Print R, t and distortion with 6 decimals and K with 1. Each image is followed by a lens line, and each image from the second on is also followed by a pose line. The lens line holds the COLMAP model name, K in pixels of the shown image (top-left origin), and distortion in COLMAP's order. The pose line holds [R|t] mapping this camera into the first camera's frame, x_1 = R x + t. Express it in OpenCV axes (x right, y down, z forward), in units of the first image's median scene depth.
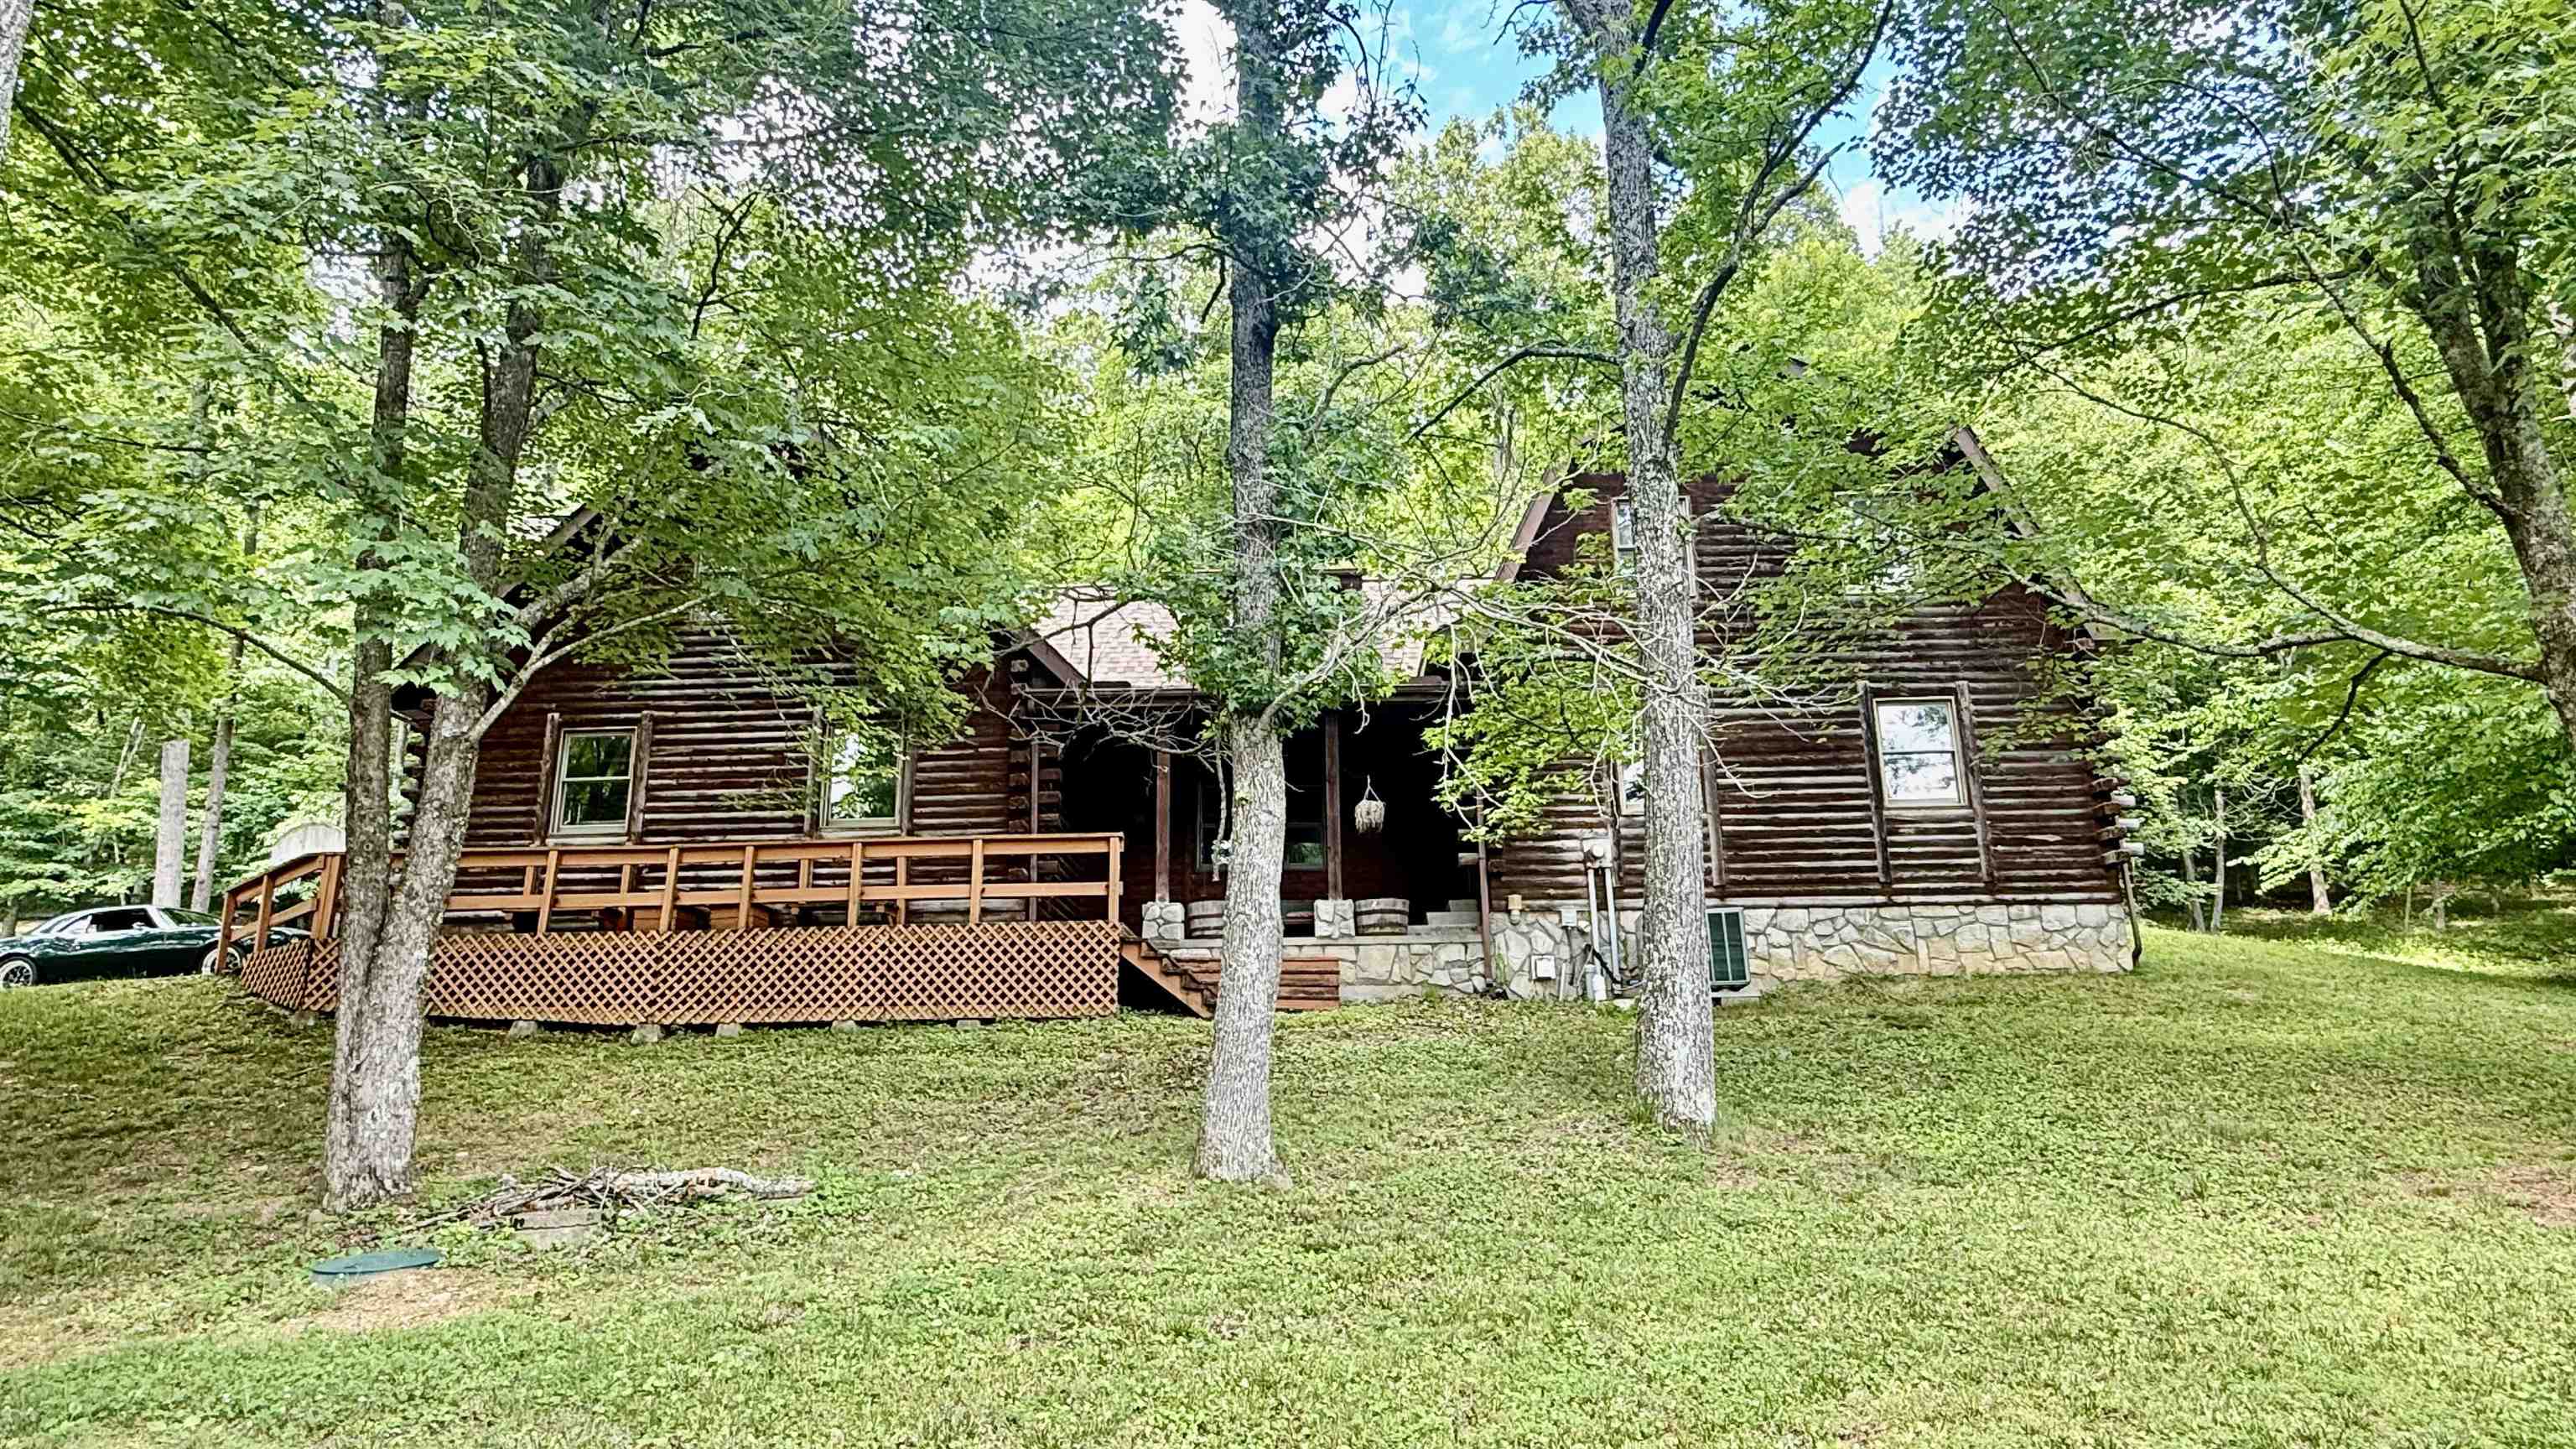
lens RADIAL K [[1464.3, 0, 1284.3], [0, 1464.3, 731.7], [0, 0, 1]] dist [-0.001640, 0.000165]
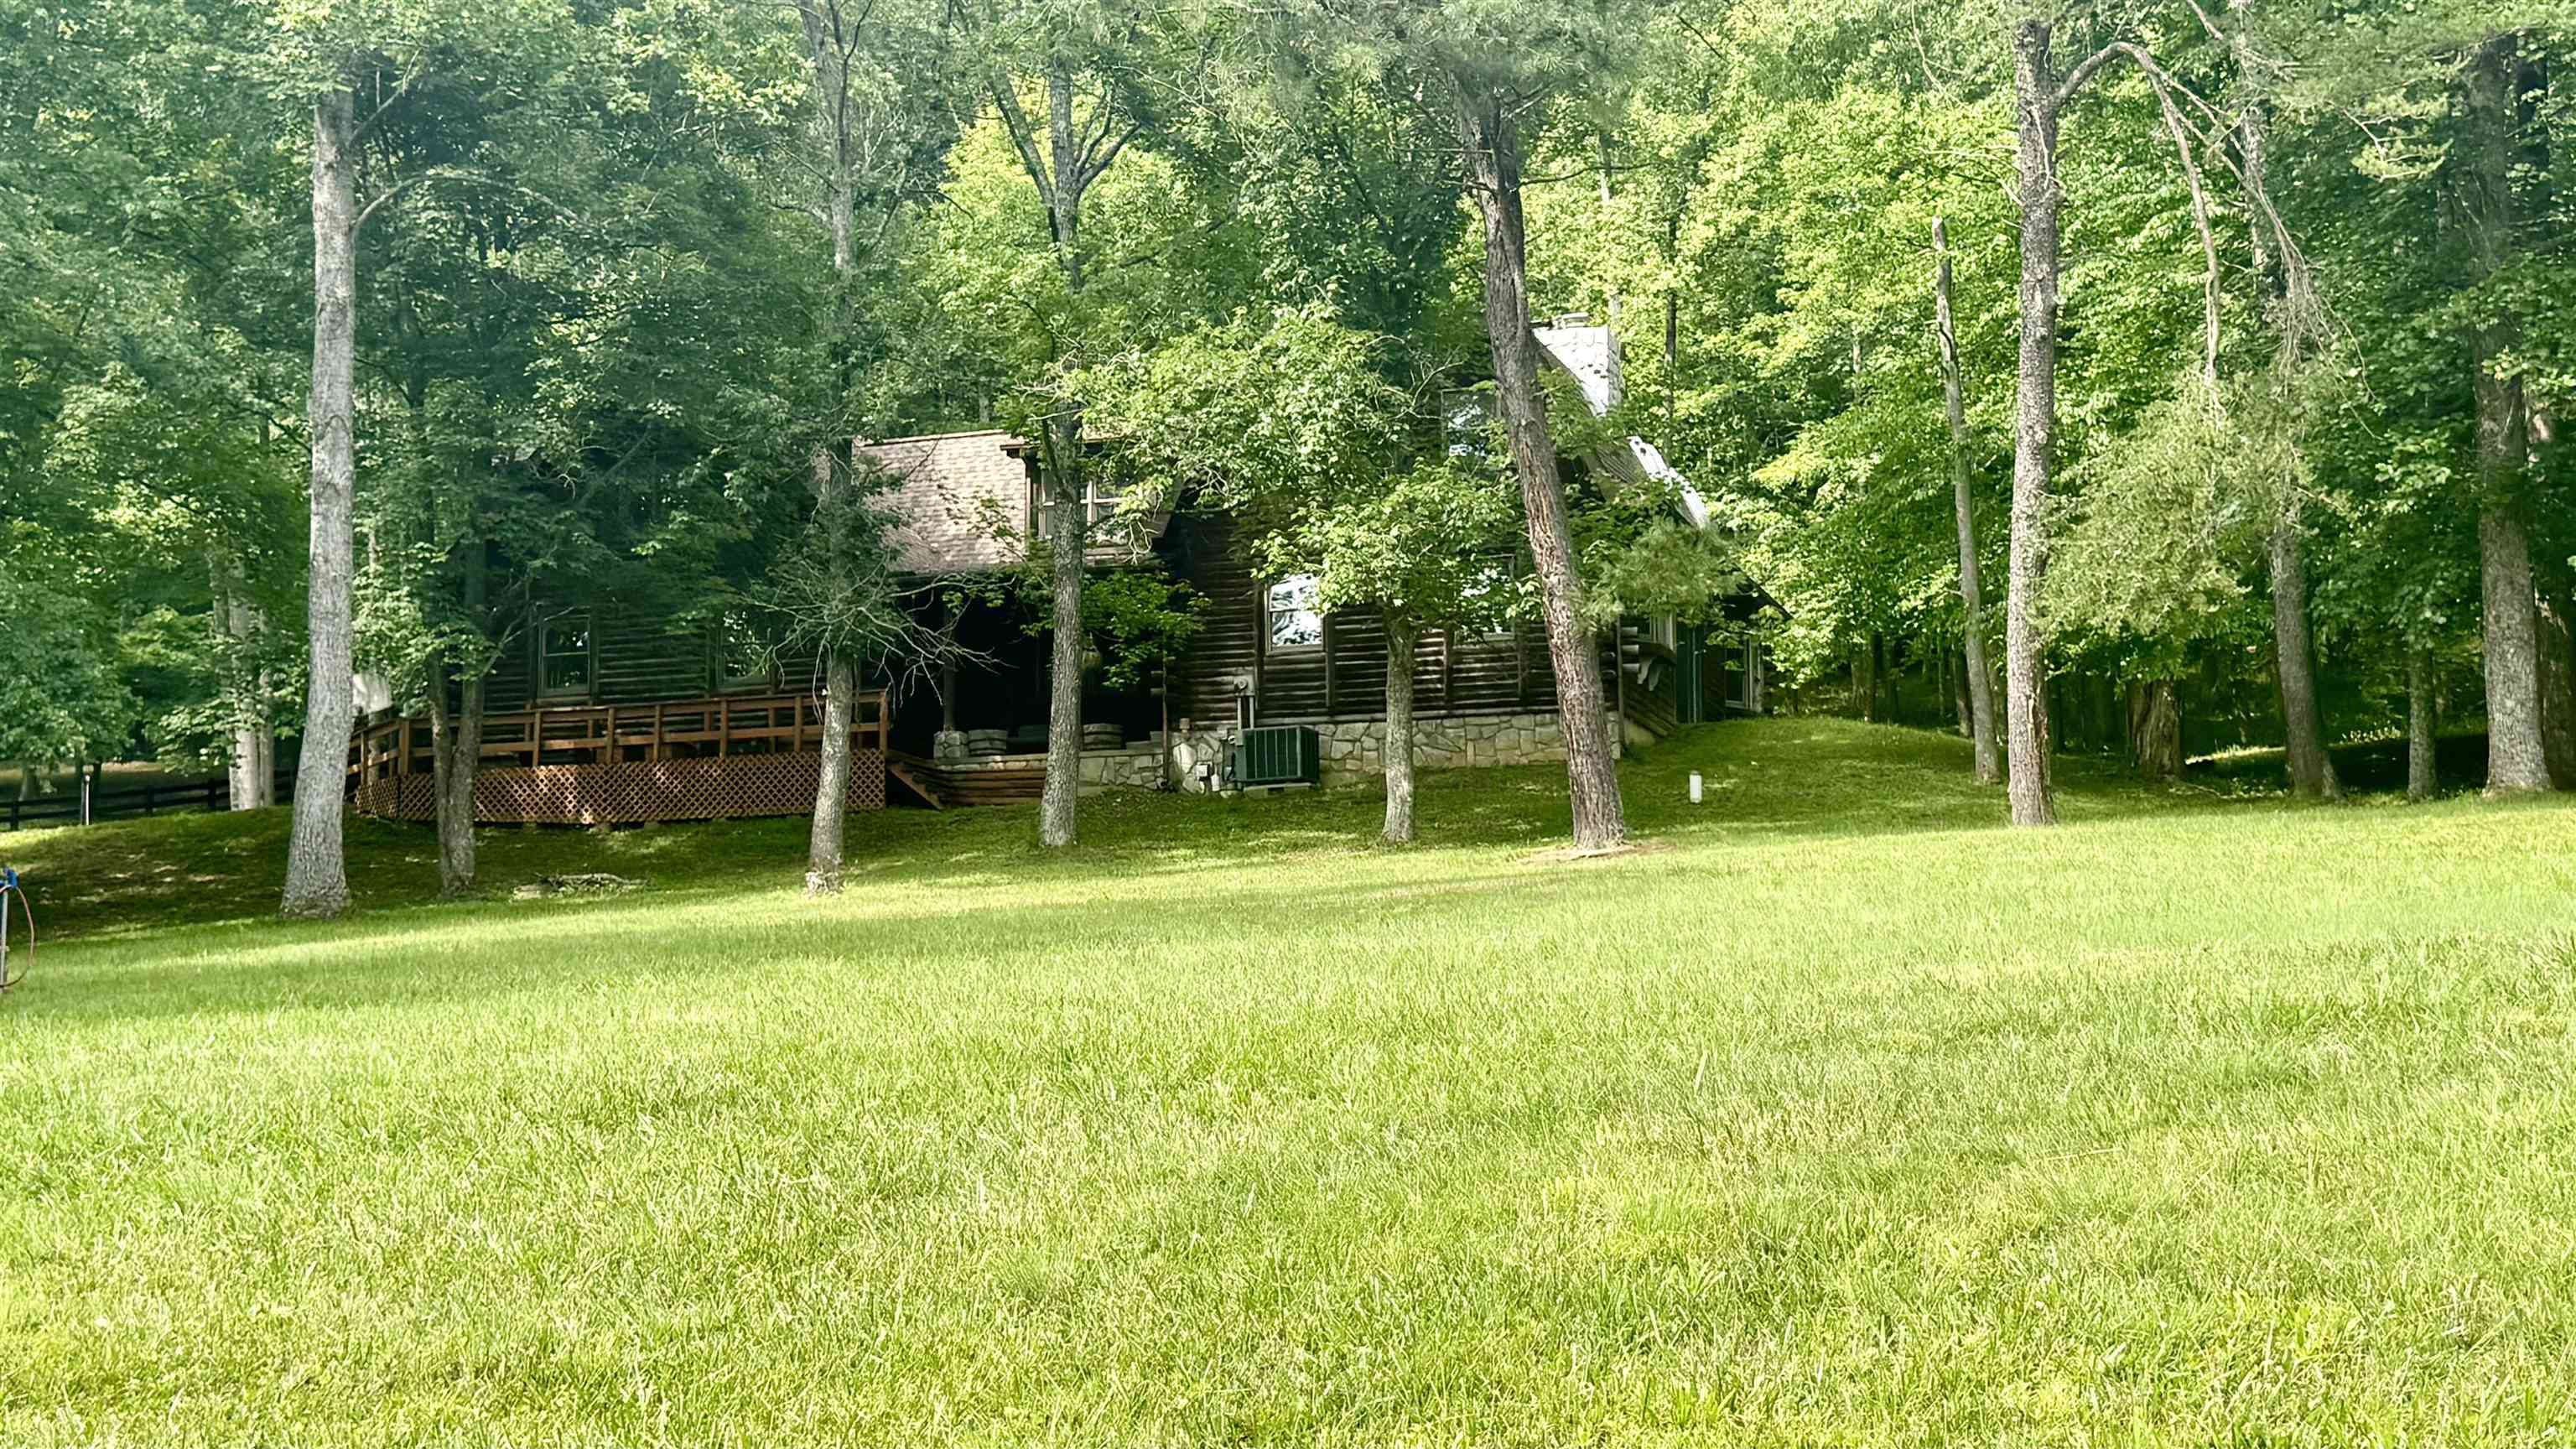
lens RADIAL K [[3514.2, 0, 1286.8], [0, 3514.2, 727.4], [0, 0, 1]] dist [0.117057, 0.000000]
pose [[0.961928, -0.031857, -0.271441, 1.144963], [0.068896, 0.989374, 0.128035, -0.294967], [0.264478, -0.141862, 0.953901, -2.115396]]
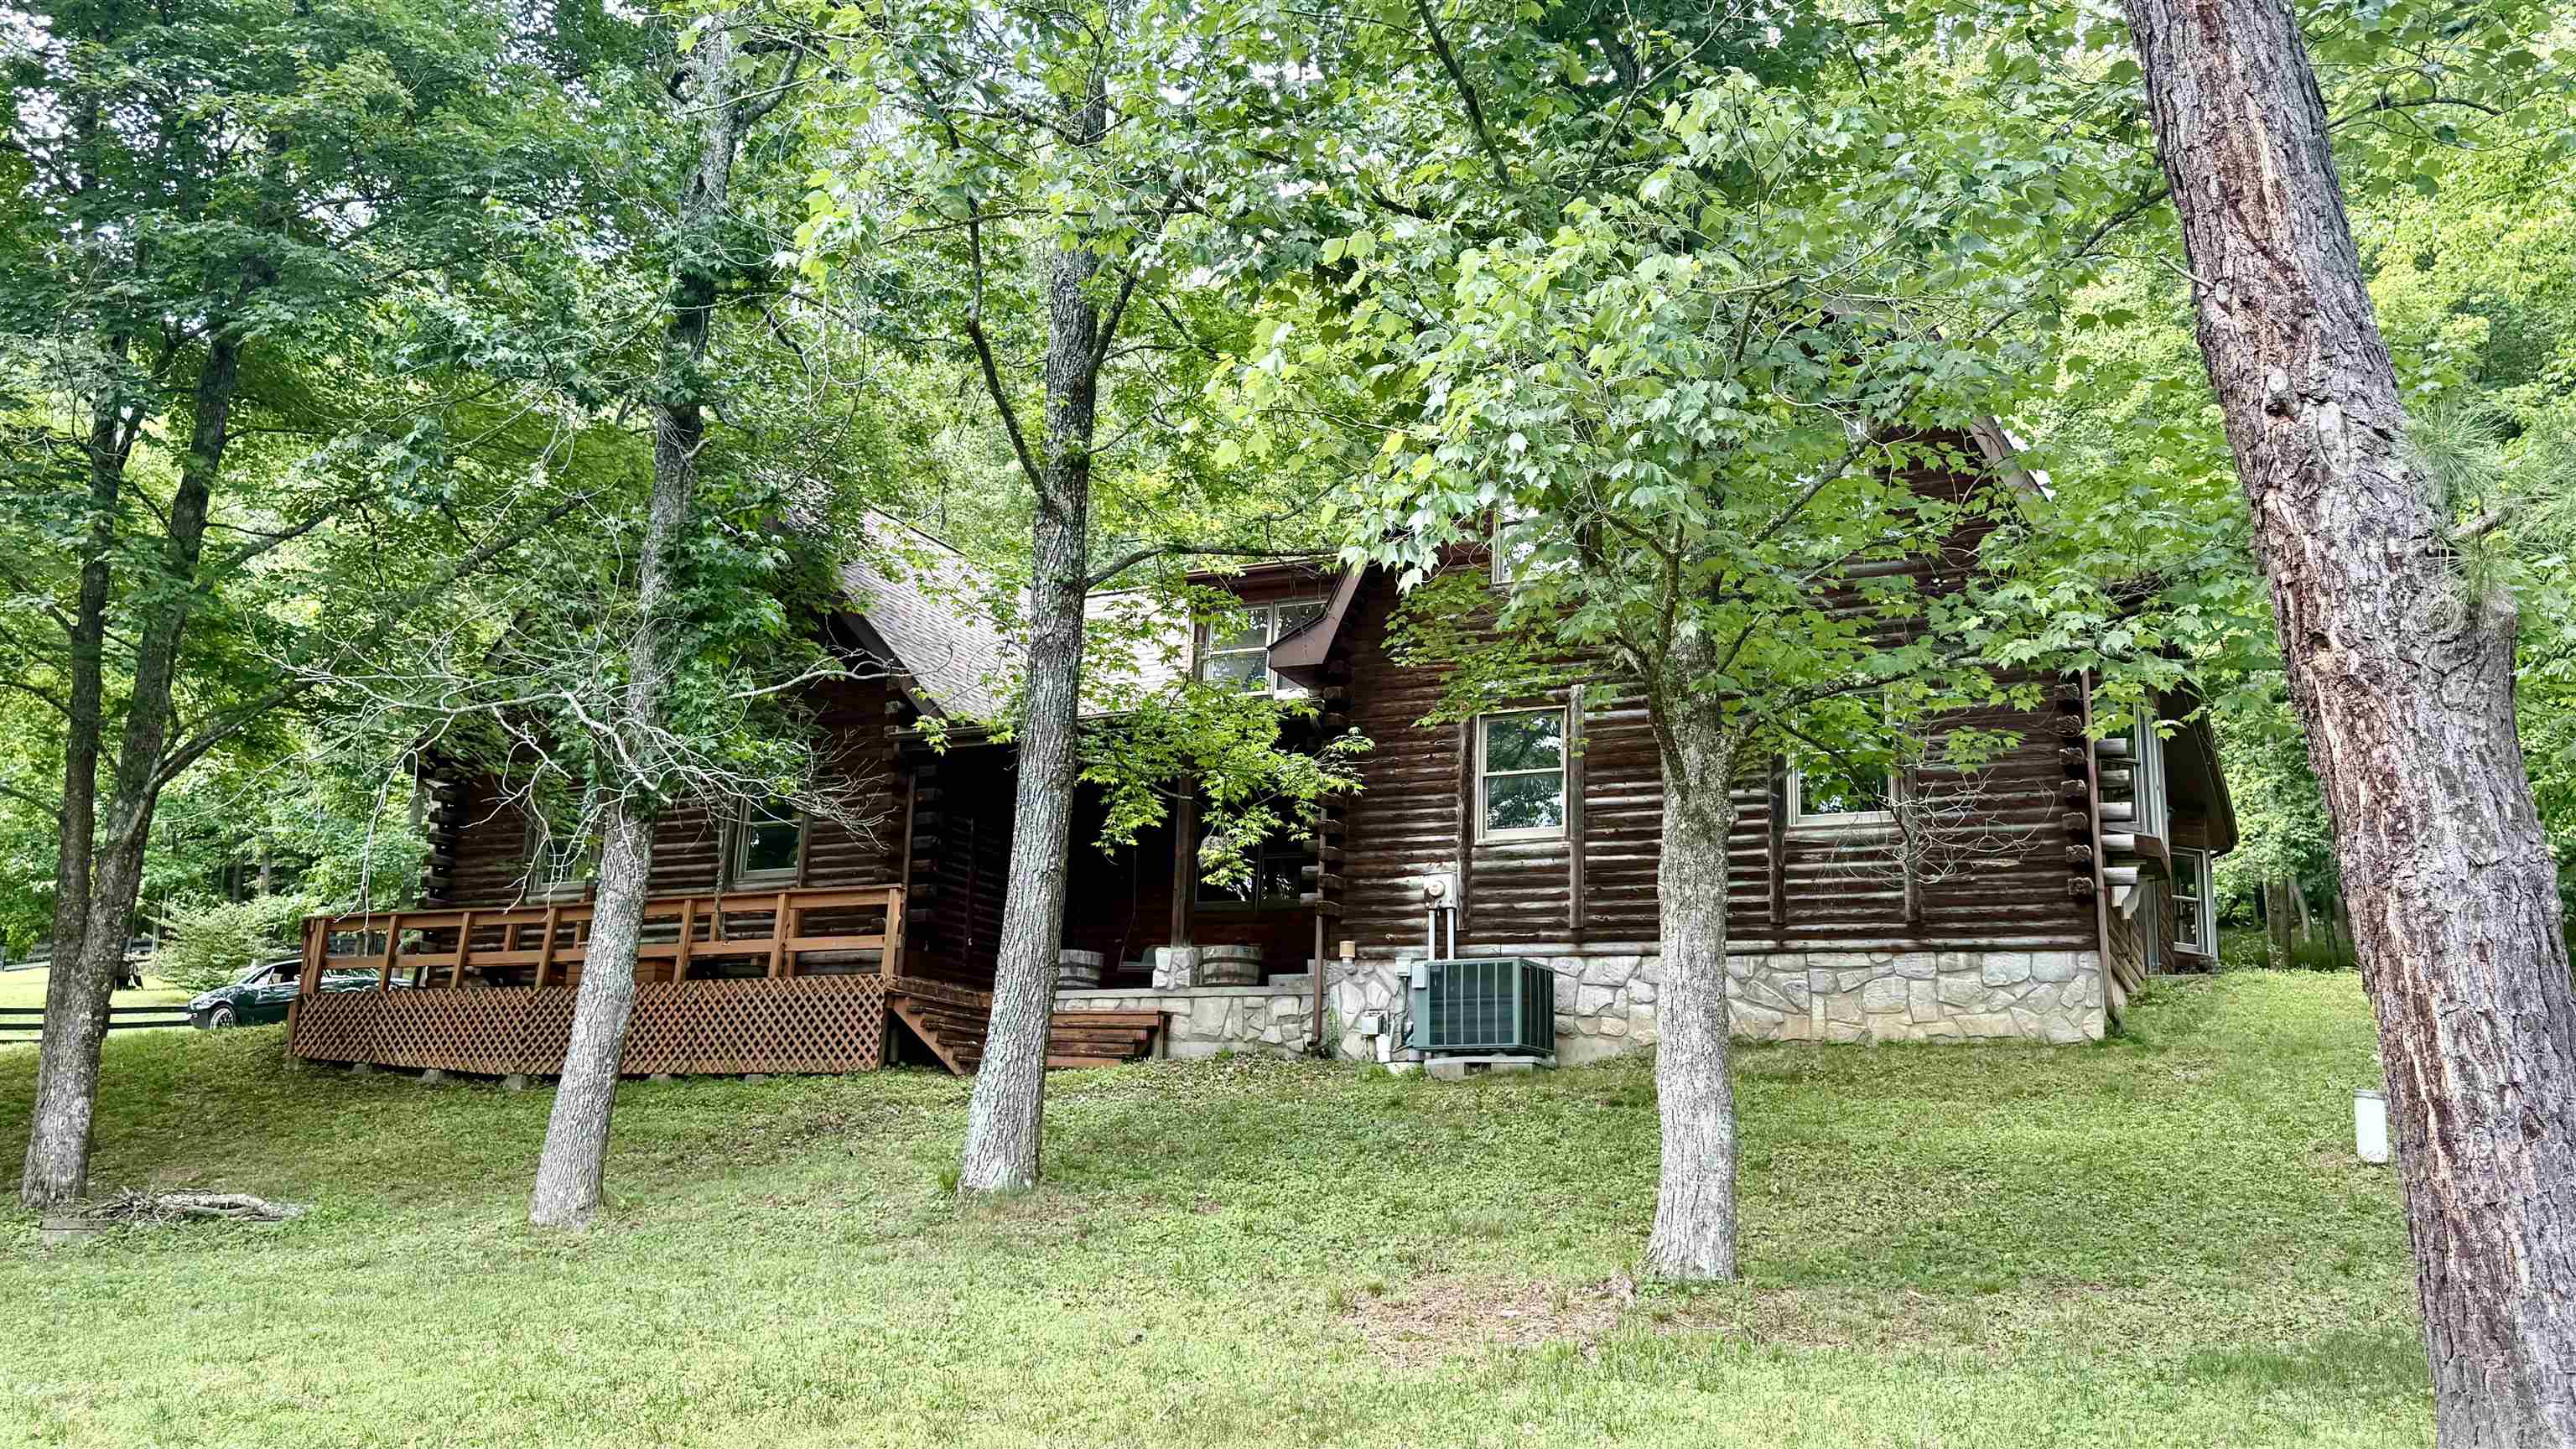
lens RADIAL K [[2037.7, 0, 1267.2], [0, 2037.7, 714.9], [0, 0, 1]] dist [0.107017, -0.027518]
pose [[0.902256, -0.054770, -0.427708, 0.645801], [0.061218, 0.998124, 0.001326, -0.027832], [0.426832, -0.027380, 0.903916, -0.118609]]
